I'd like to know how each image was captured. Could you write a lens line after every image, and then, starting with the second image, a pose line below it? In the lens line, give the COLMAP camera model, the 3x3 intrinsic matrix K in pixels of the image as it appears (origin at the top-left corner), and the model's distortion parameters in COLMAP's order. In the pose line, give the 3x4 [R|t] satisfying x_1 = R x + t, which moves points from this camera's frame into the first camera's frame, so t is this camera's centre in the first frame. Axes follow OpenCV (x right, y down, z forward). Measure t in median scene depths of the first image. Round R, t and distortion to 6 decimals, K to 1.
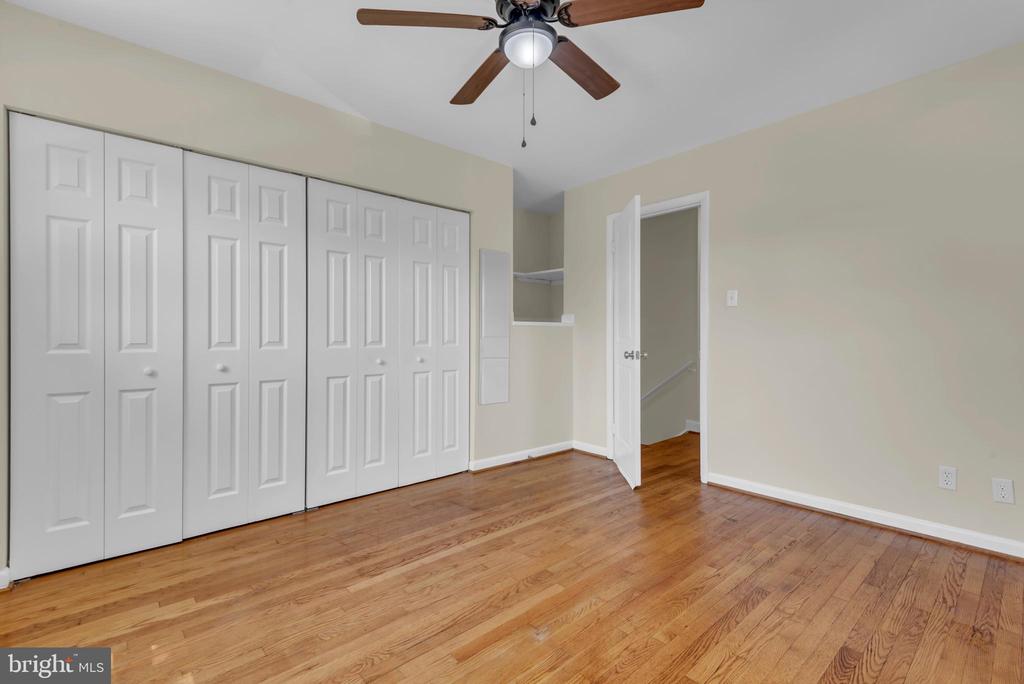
lens RADIAL K [[462.7, 0, 507.7], [0, 462.7, 336.0], [0, 0, 1]] dist [0.027509, -0.009136]
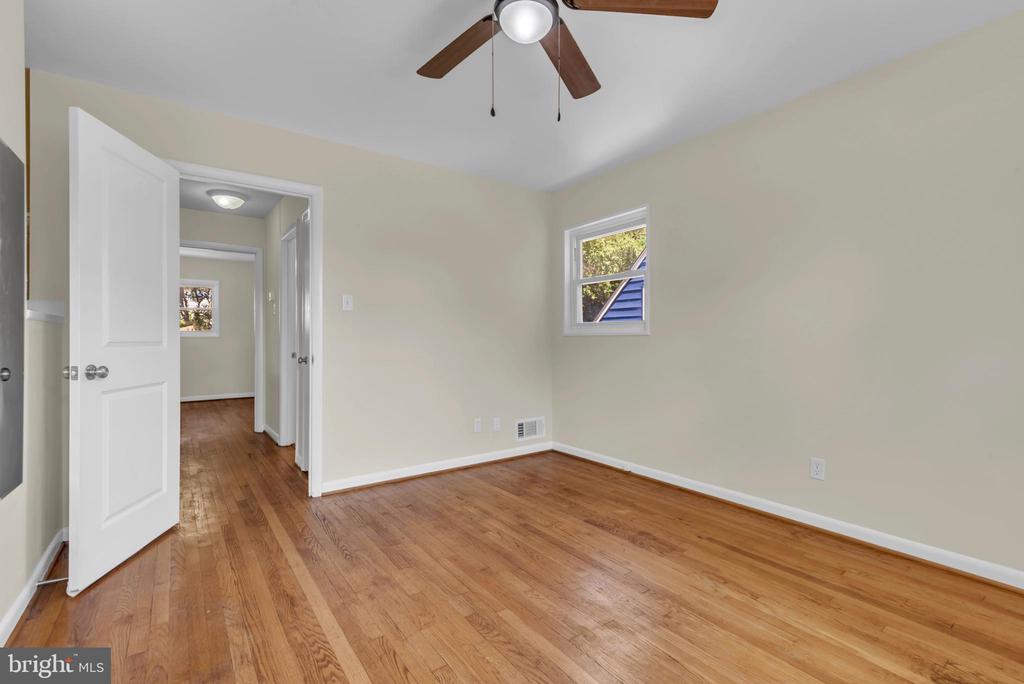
lens RADIAL K [[462.7, 0, 508.8], [0, 462.7, 341.1], [0, 0, 1]] dist [0.027509, -0.009136]
pose [[0.101794, -0.010142, 0.994754, -0.648617], [0.002797, 0.999947, 0.009909, -0.007433], [-0.994802, 0.001774, 0.101817, 0.720716]]
